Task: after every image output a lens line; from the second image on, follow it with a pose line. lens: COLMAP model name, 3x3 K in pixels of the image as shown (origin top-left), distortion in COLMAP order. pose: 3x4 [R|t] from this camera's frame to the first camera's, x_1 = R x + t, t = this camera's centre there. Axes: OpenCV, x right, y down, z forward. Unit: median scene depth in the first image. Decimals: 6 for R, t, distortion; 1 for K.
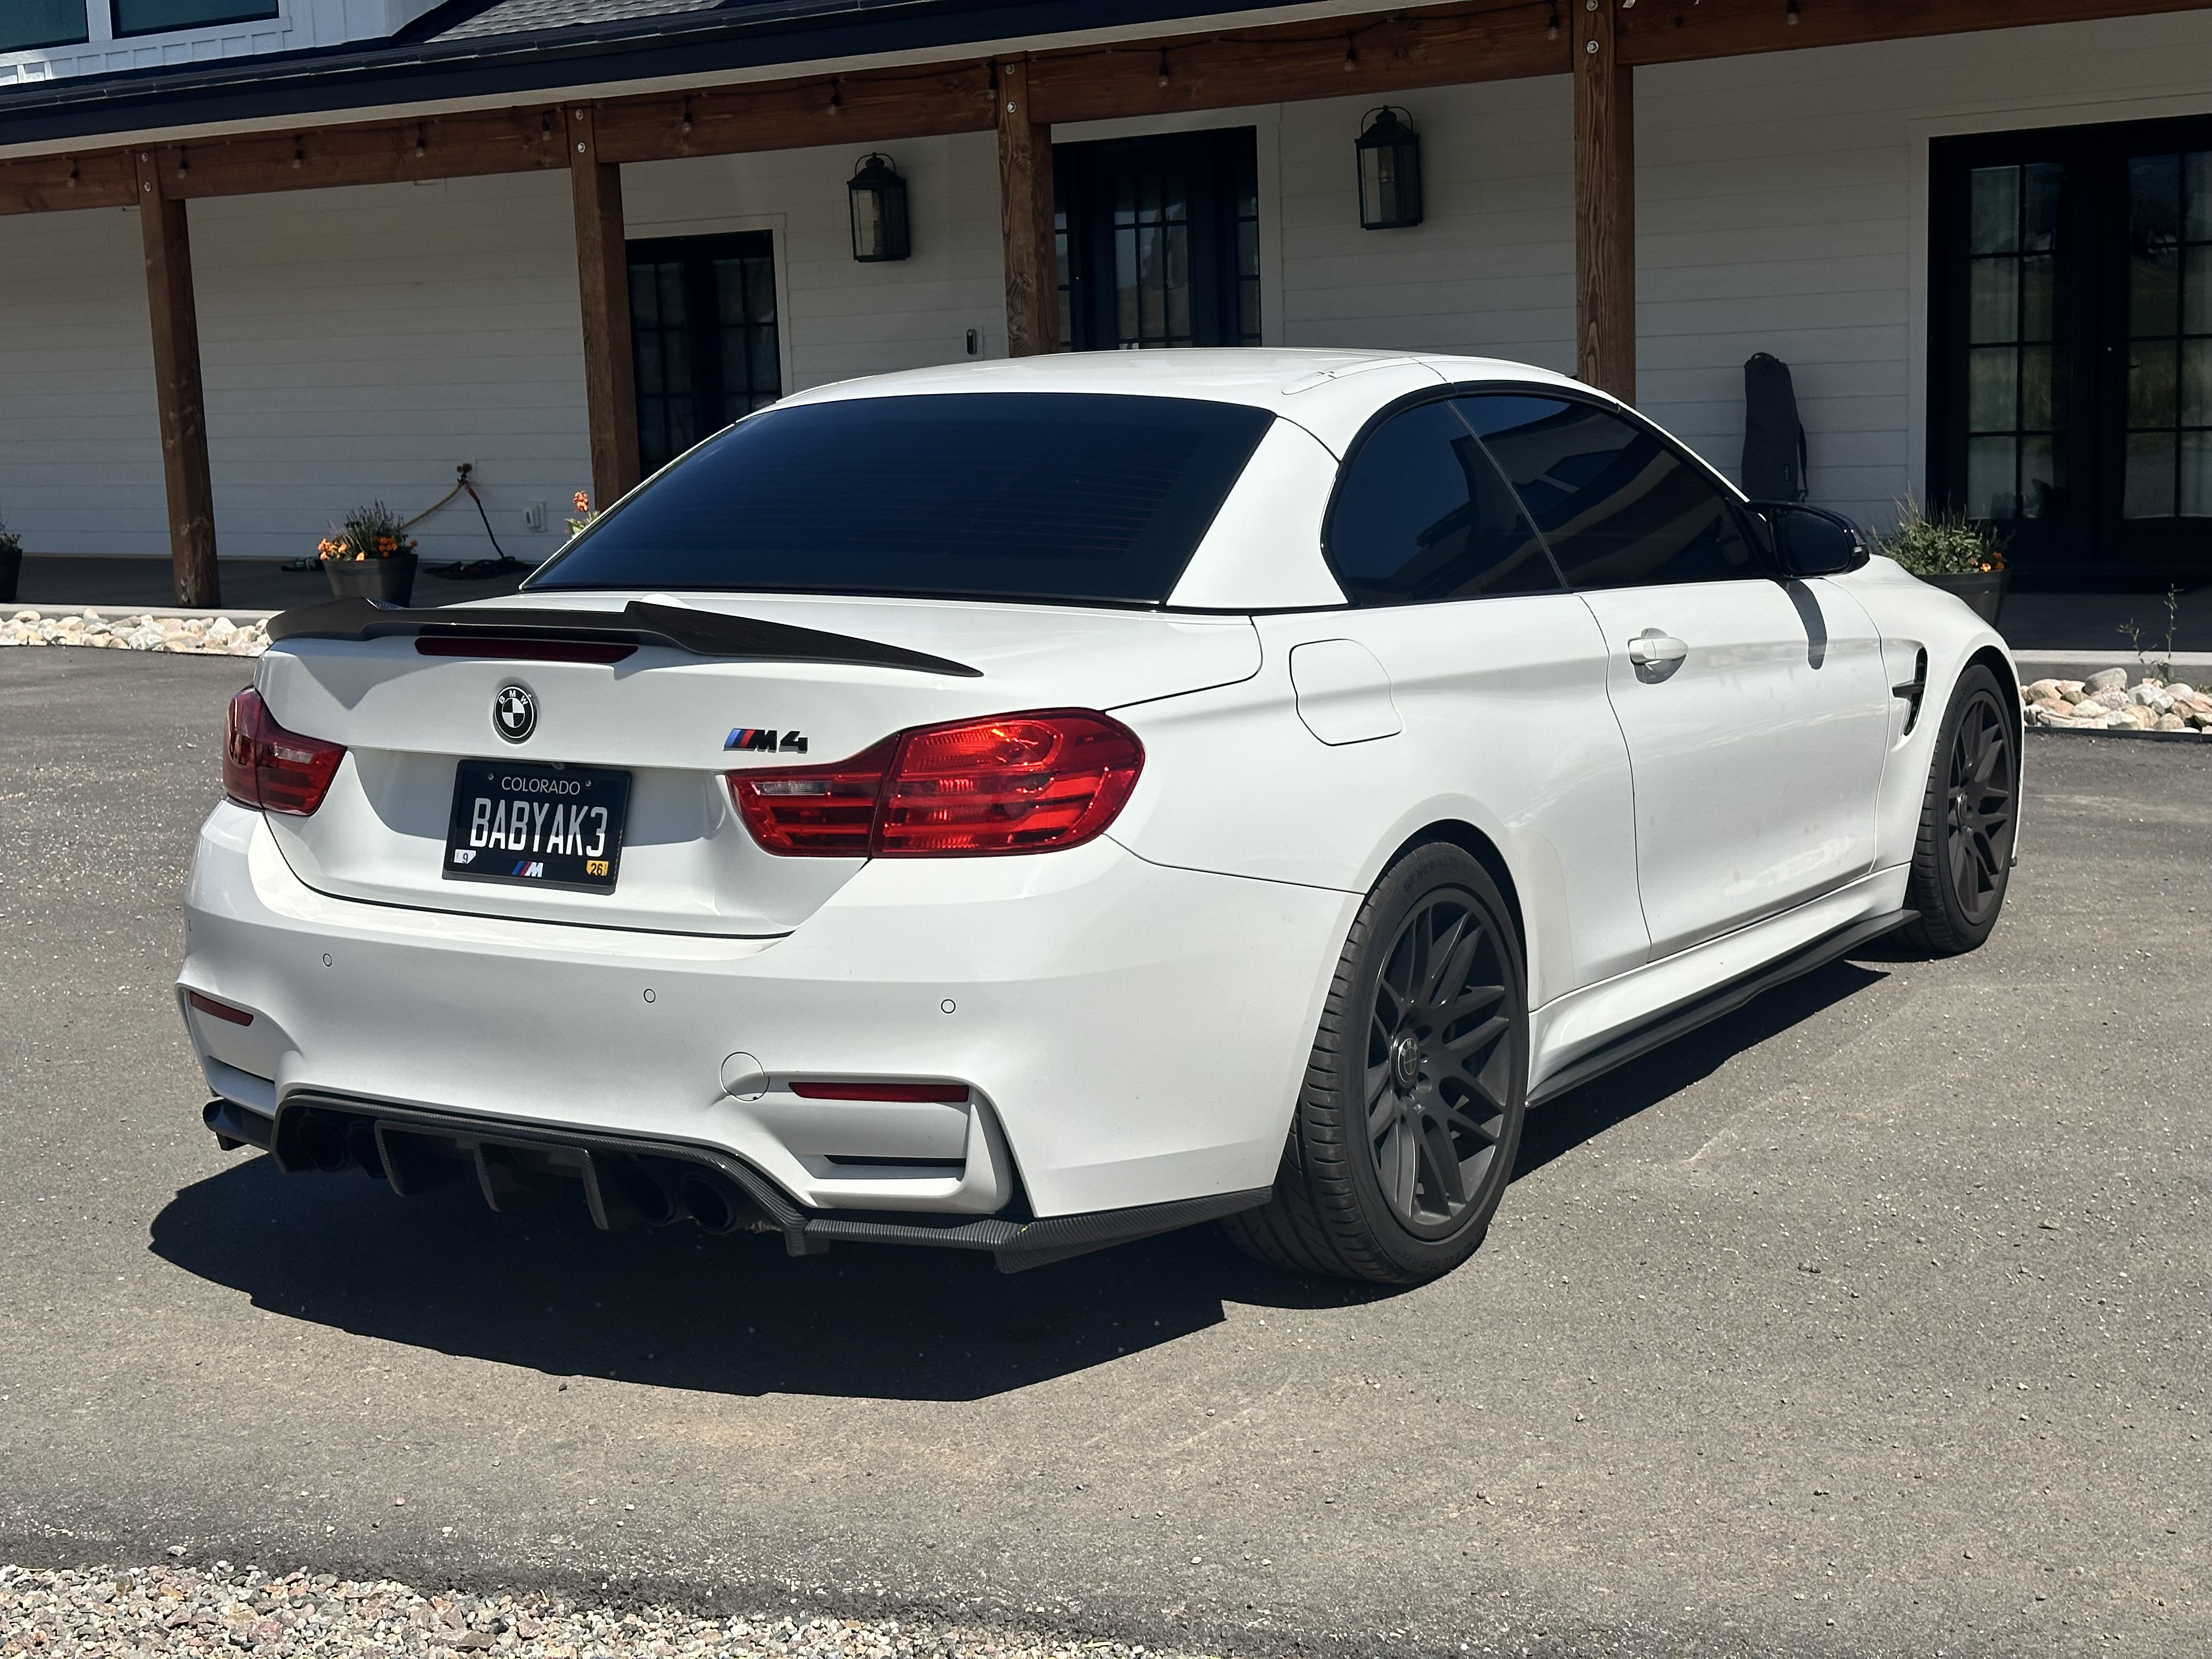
lens RADIAL K [[3081.3, 0, 1106.0], [0, 3081.3, 829.5], [0, 0, 1]] dist [0.164490, -0.320440]
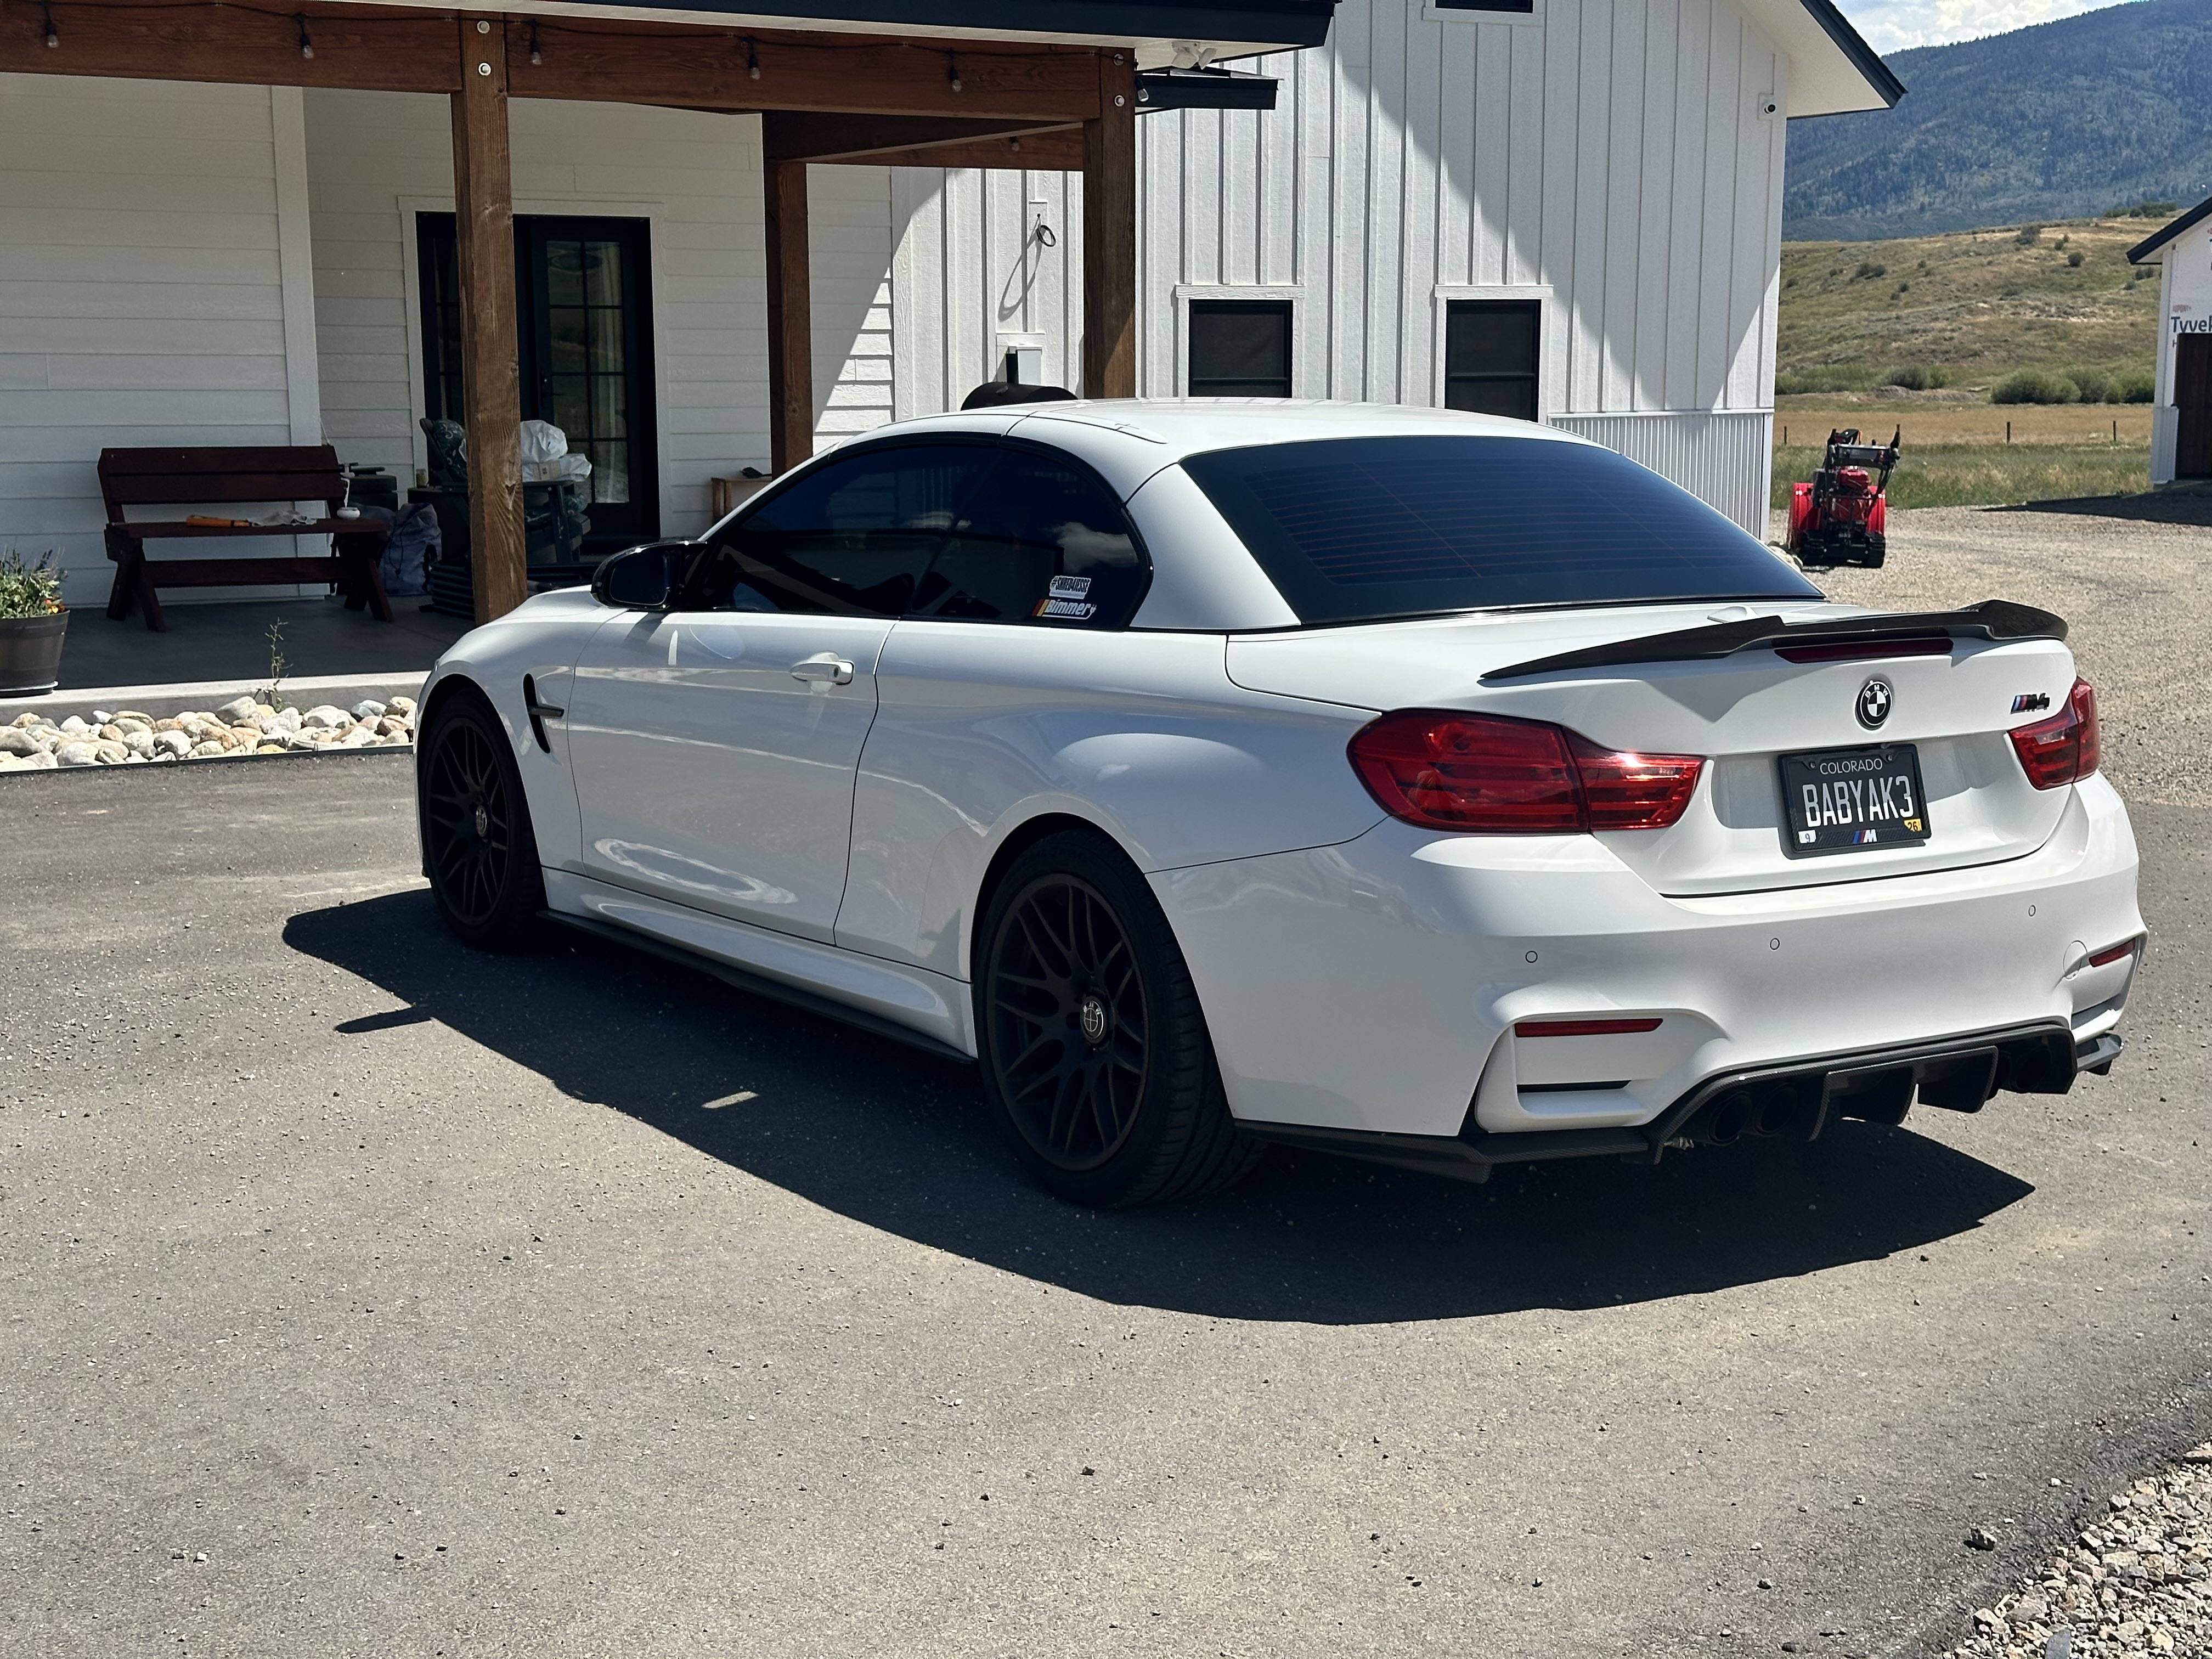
lens RADIAL K [[3060.4, 0, 1097.5], [0, 3060.4, 866.1], [0, 0, 1]] dist [0.154729, -0.059689]
pose [[0.417224, -0.117516, 0.901174, -1.366134], [0.120253, 0.990024, 0.073427, -0.097385], [-0.900813, 0.077733, 0.427193, 0.758719]]
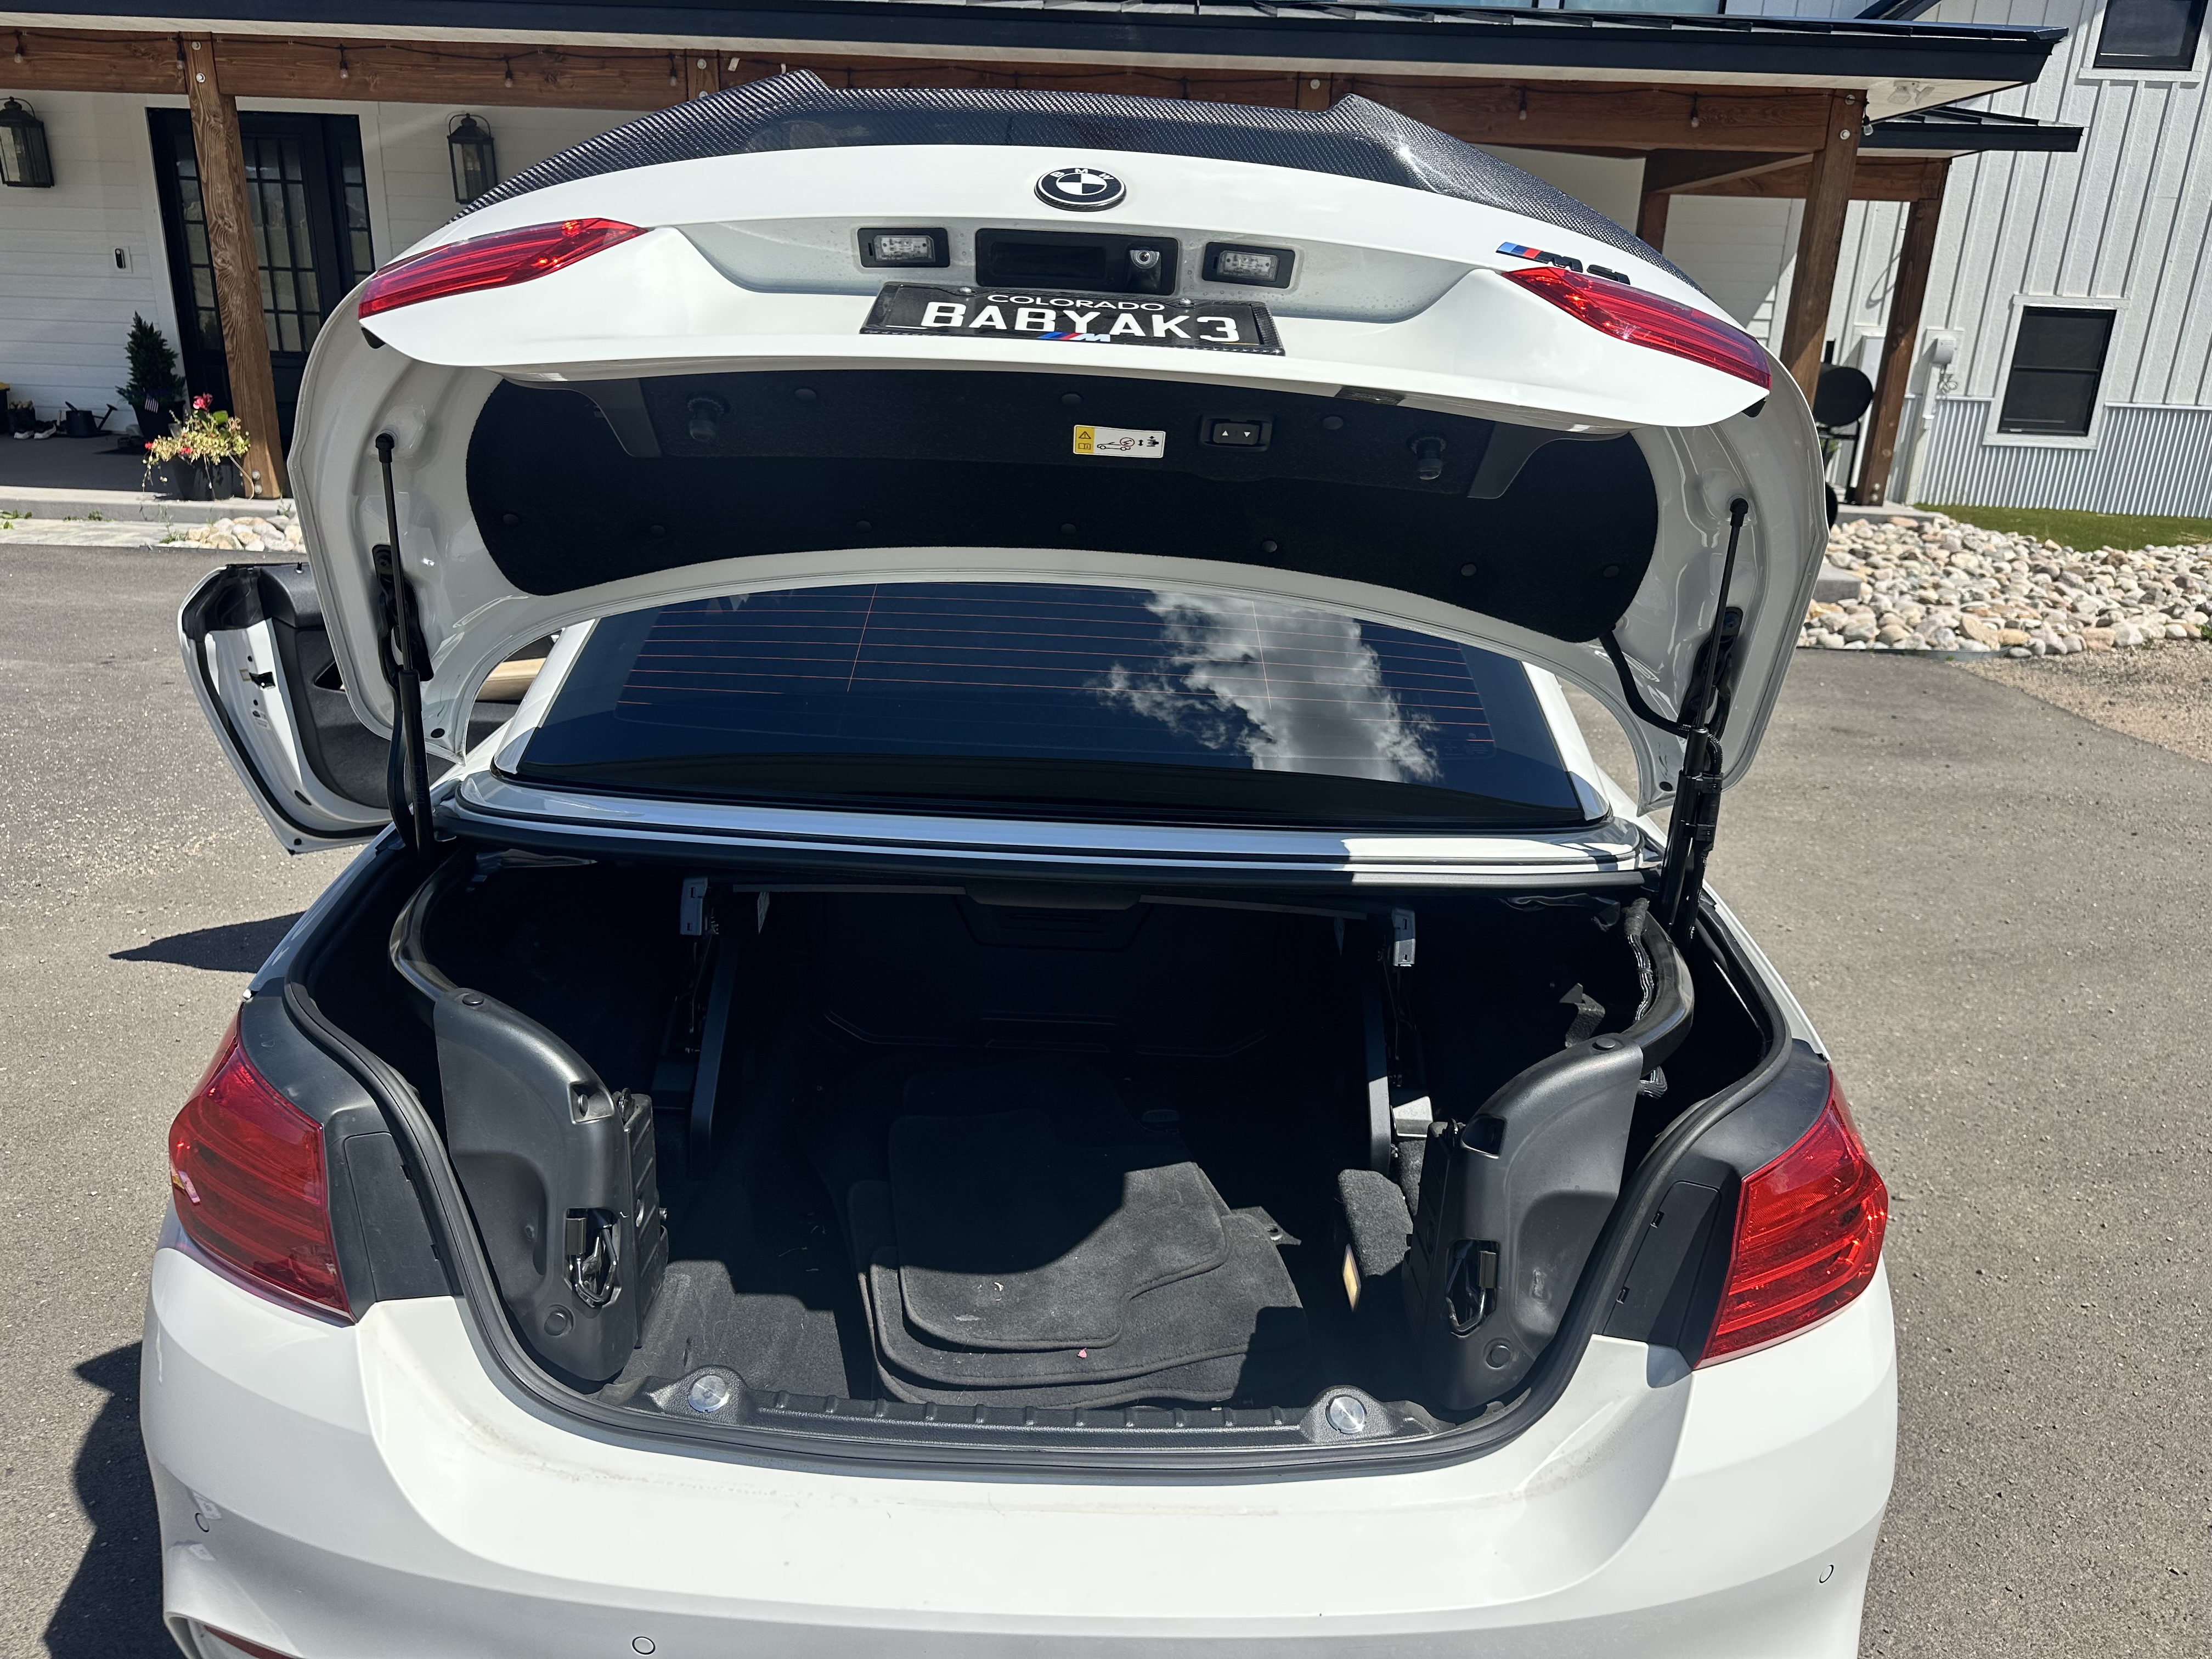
lens RADIAL K [[1573.2, 0, 1106.0], [0, 1573.2, 829.5], [0, 0, 1]] dist [0.005657, -0.005969]
pose [[0.840014, -0.108885, 0.531527, -0.307631], [0.011590, 0.983033, 0.183060, -0.152696], [-0.542441, -0.147613, 0.827023, 0.759265]]
